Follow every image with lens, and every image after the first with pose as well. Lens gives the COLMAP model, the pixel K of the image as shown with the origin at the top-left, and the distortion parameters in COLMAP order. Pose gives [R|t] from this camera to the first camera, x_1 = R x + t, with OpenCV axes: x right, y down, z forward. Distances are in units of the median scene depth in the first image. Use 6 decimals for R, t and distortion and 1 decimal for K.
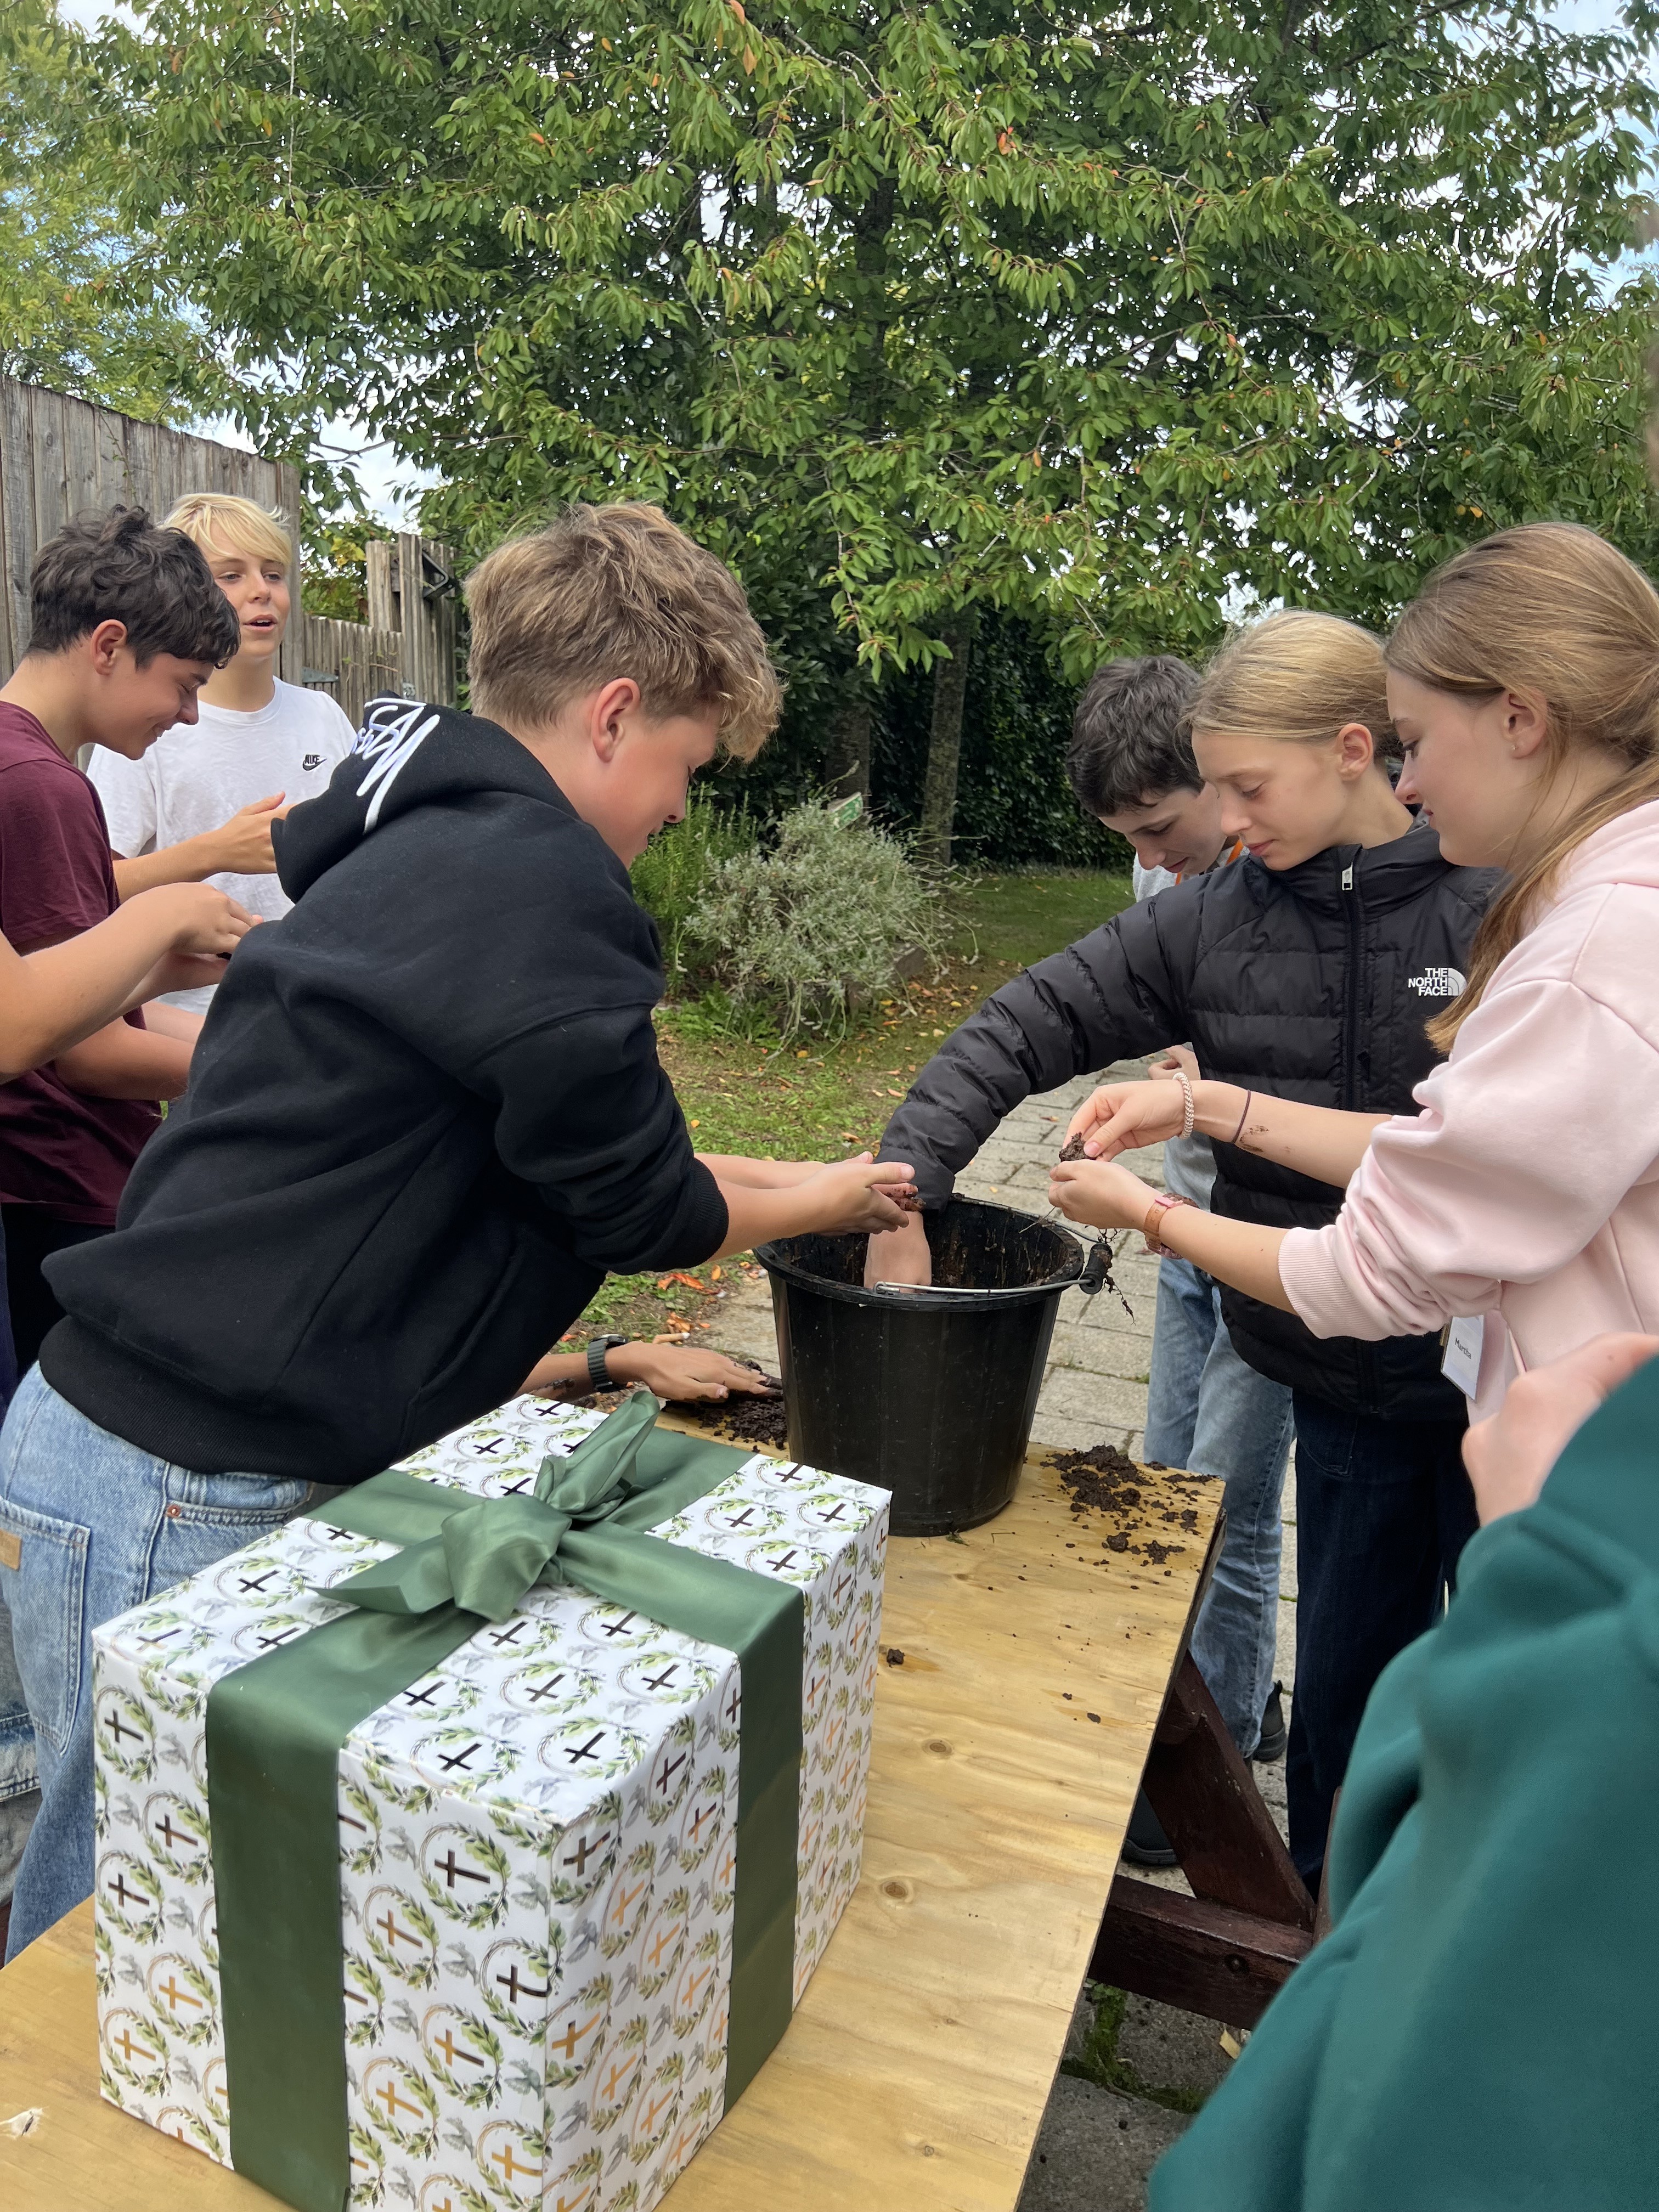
lens RADIAL K [[1622.3, 0, 823.6], [0, 1622.3, 1094.5], [0, 0, 1]] dist [0.001744, -0.005598]
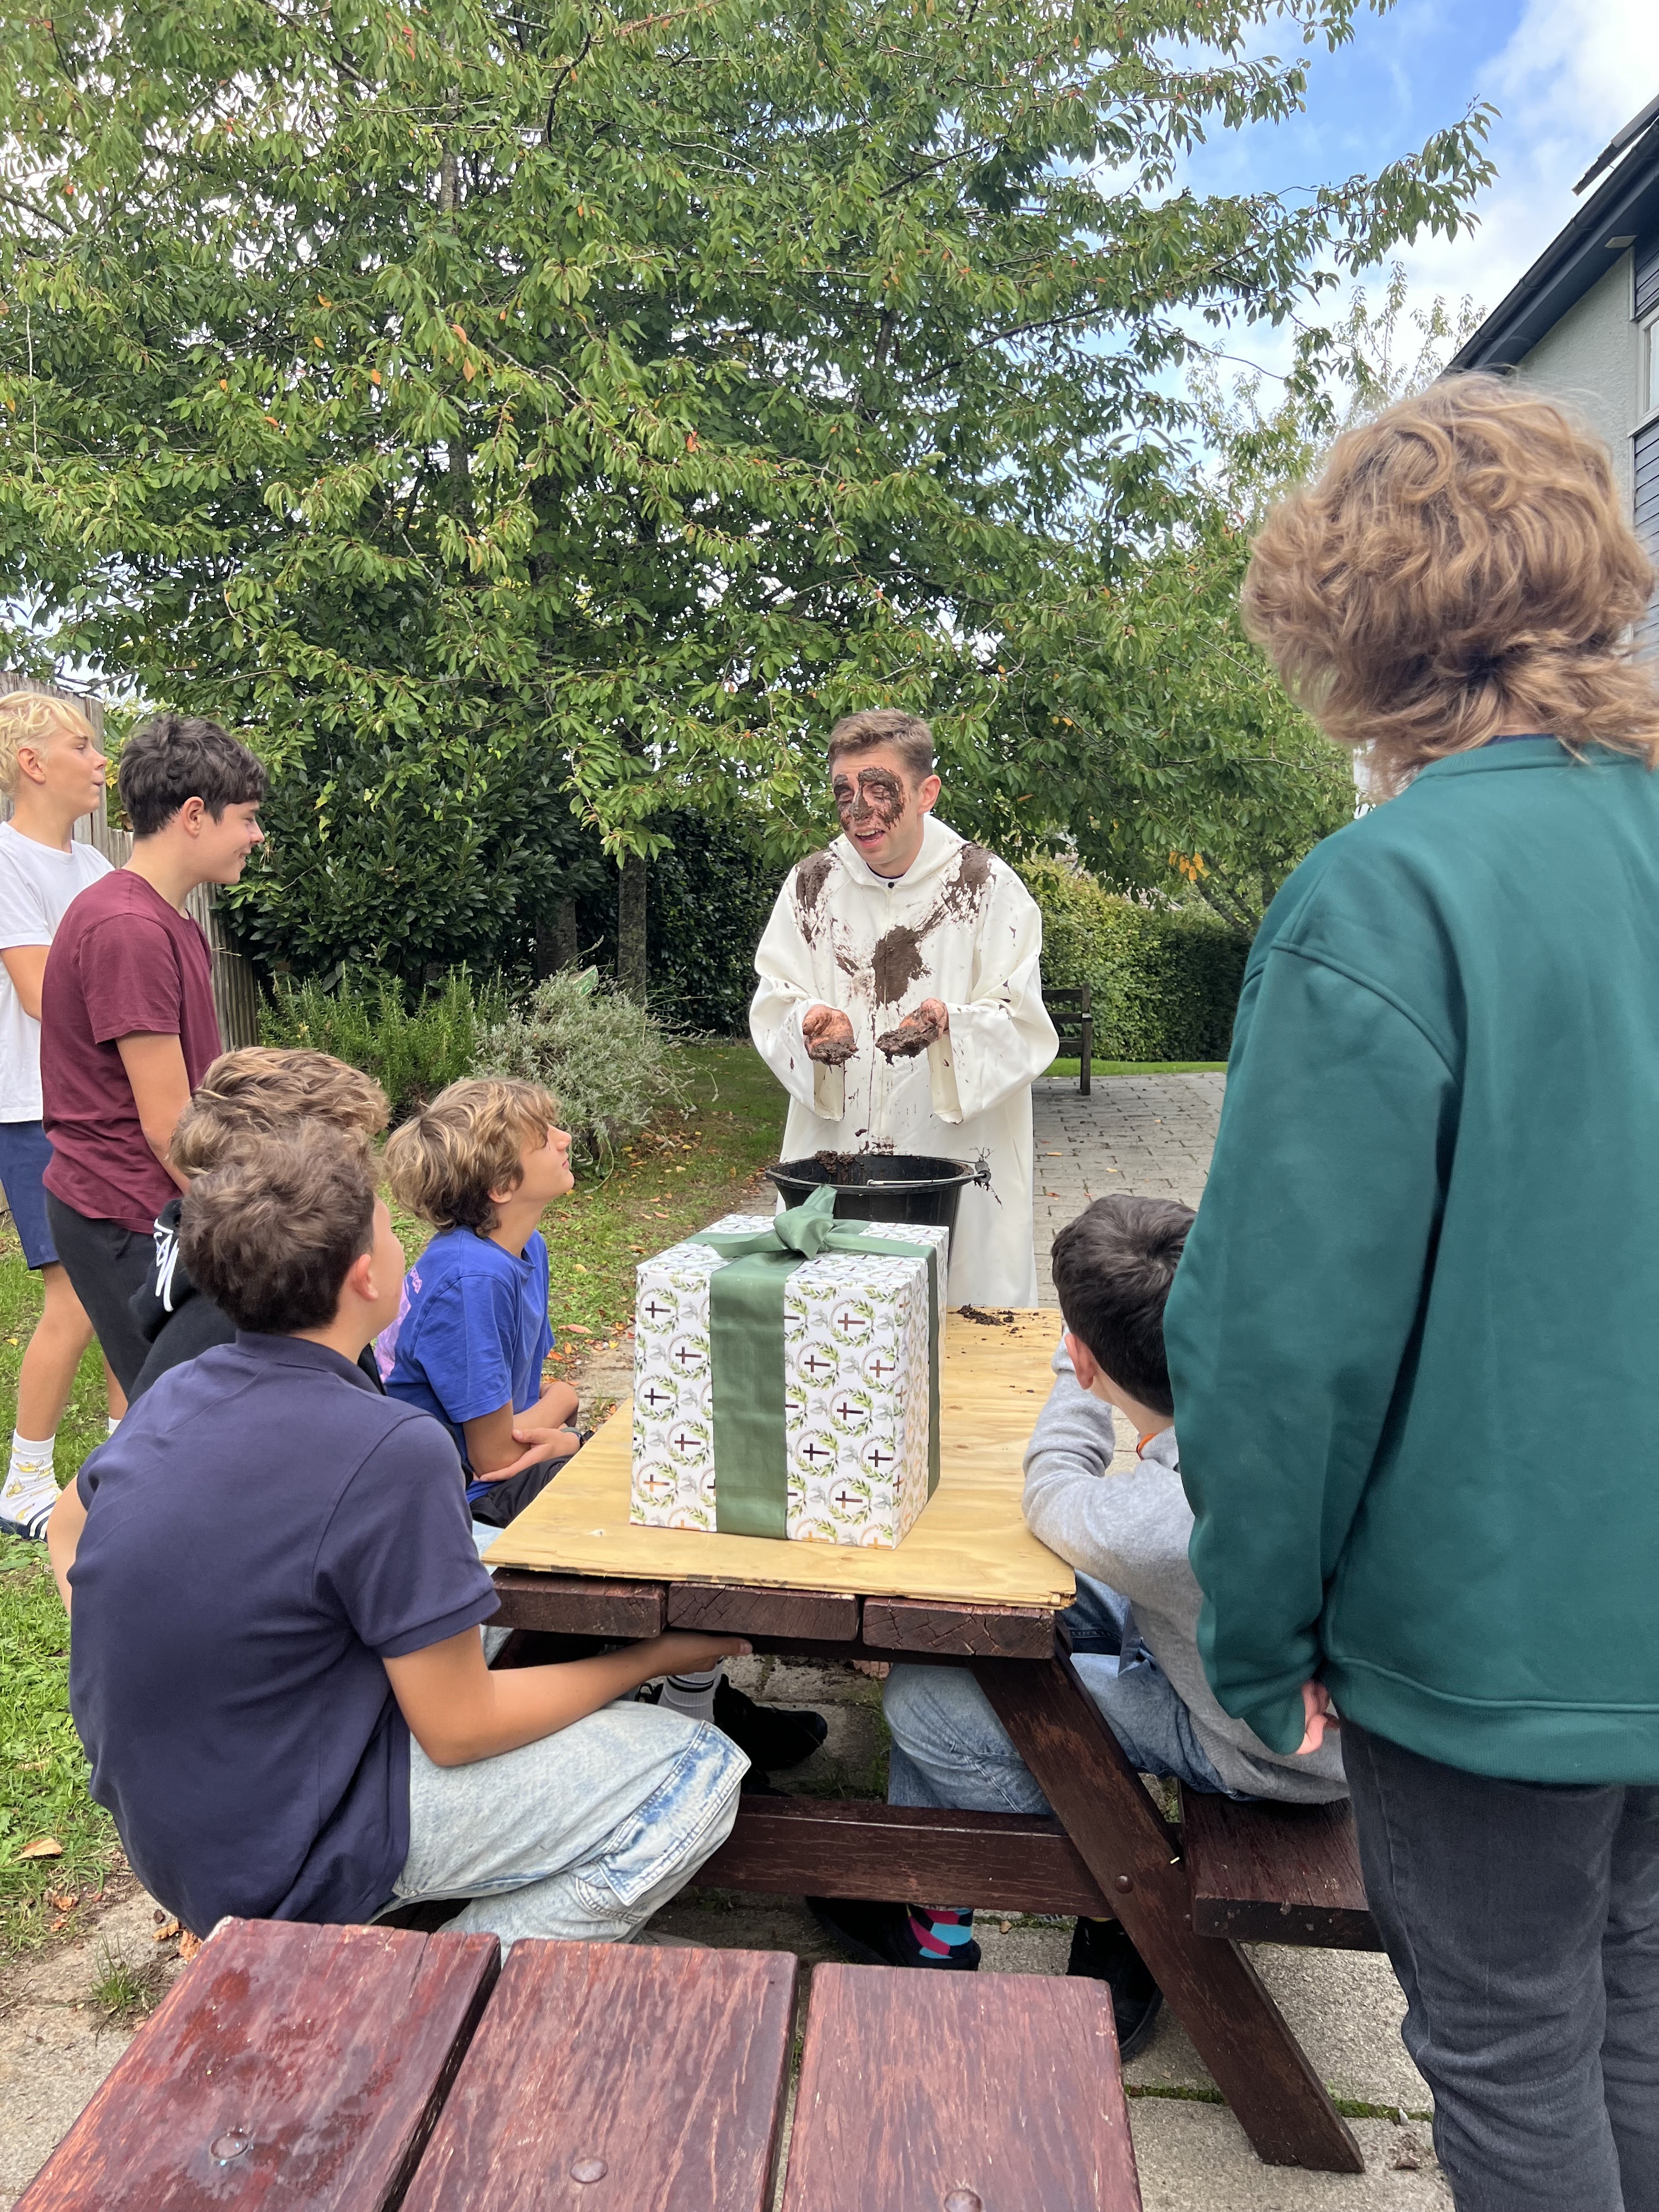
lens RADIAL K [[1622.3, 0, 823.6], [0, 1622.3, 1094.5], [0, 0, 1]] dist [0.001744, -0.005598]
pose [[0.972648, -0.065607, 0.222825, -0.089570], [0.091693, 0.989825, -0.108809, 0.048375], [-0.213419, 0.126265, 0.968767, -0.149809]]
